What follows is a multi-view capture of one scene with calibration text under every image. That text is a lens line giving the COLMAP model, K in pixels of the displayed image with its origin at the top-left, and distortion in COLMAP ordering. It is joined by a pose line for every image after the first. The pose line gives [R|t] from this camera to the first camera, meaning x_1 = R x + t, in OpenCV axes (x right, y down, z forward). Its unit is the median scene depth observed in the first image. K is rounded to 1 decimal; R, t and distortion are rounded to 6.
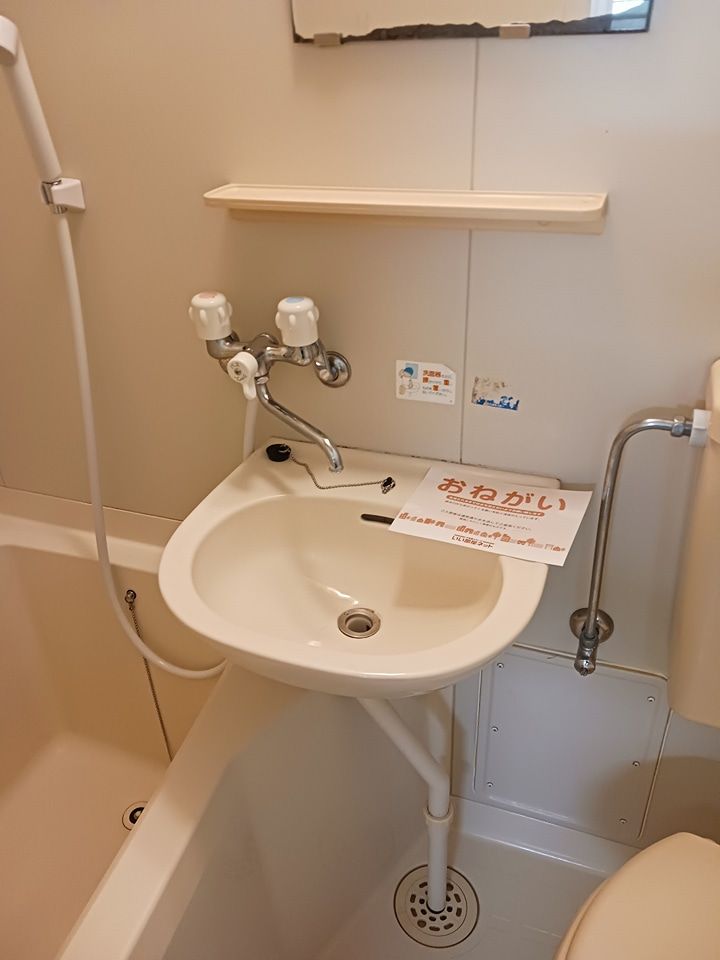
lens RADIAL K [[746.2, 0, 358.3], [0, 746.2, 496.8], [0, 0, 1]] dist [0.142581, -0.251446]
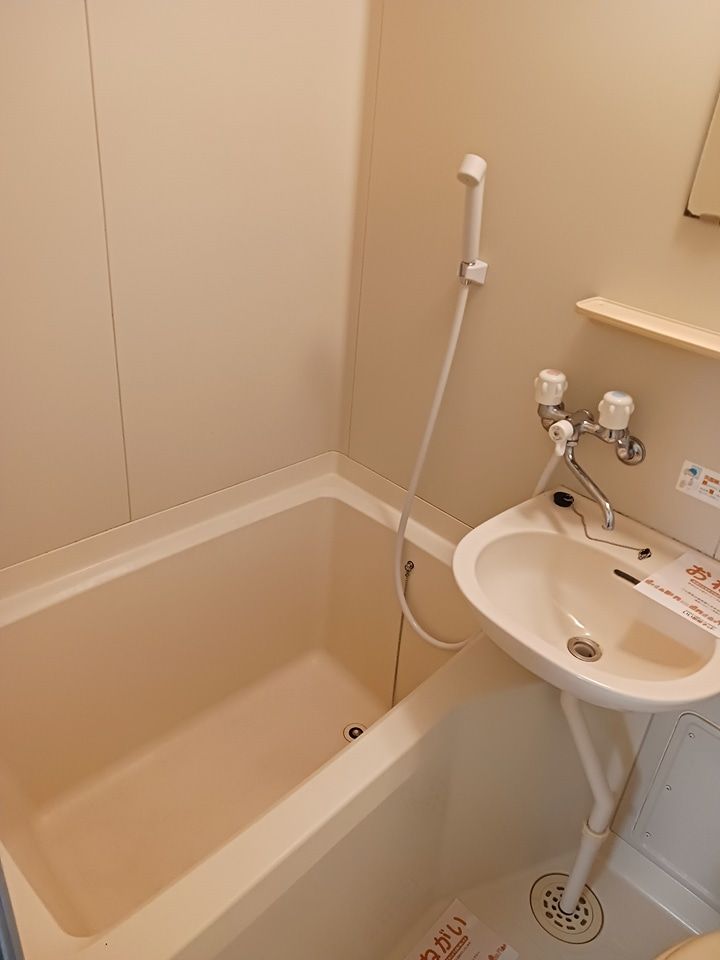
lens RADIAL K [[759.3, 0, 347.3], [0, 759.3, 486.8], [0, 0, 1]] dist [0.004784, -0.004173]
pose [[0.888968, 0.313475, -0.333869, -0.012331], [-0.324463, 0.945596, 0.023913, 0.008740], [0.323201, 0.087070, 0.942316, -0.352265]]
